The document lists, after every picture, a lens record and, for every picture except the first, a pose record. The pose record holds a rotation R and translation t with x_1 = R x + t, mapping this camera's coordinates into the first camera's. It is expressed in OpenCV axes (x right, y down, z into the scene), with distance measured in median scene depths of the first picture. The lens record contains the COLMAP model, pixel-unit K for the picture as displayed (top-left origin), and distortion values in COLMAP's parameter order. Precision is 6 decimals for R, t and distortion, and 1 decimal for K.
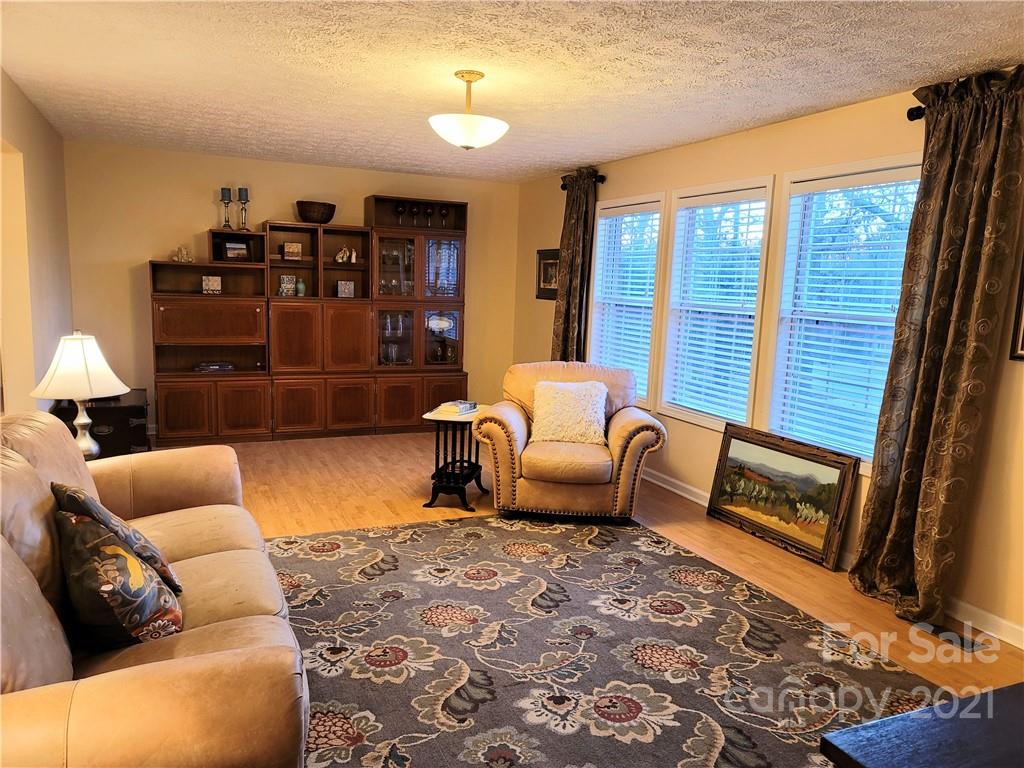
lens RADIAL K [[758.1, 0, 506.9], [0, 758.1, 385.7], [0, 0, 1]] dist [0.059747, -0.006093]
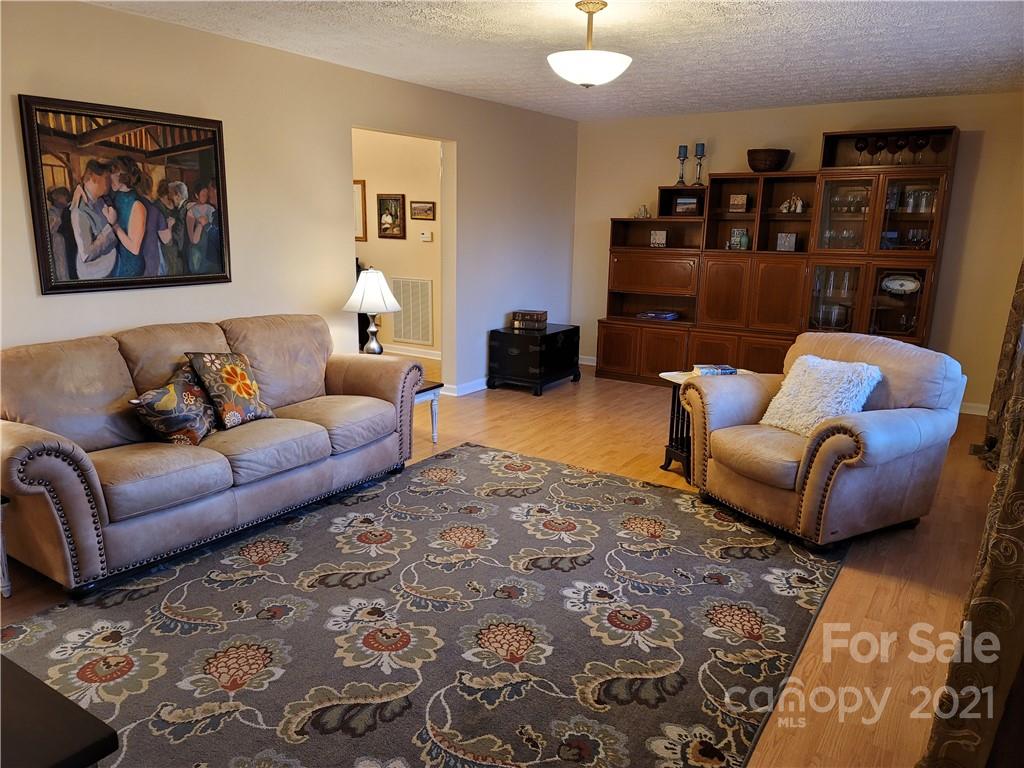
lens RADIAL K [[758.1, 0, 507.4], [0, 758.1, 385.4], [0, 0, 1]] dist [0.059747, -0.006093]
pose [[0.540729, 0.159367, -0.825962, 0.643412], [-0.119260, 0.986496, 0.112265, -0.032285], [0.832700, 0.037799, 0.552433, 0.346728]]
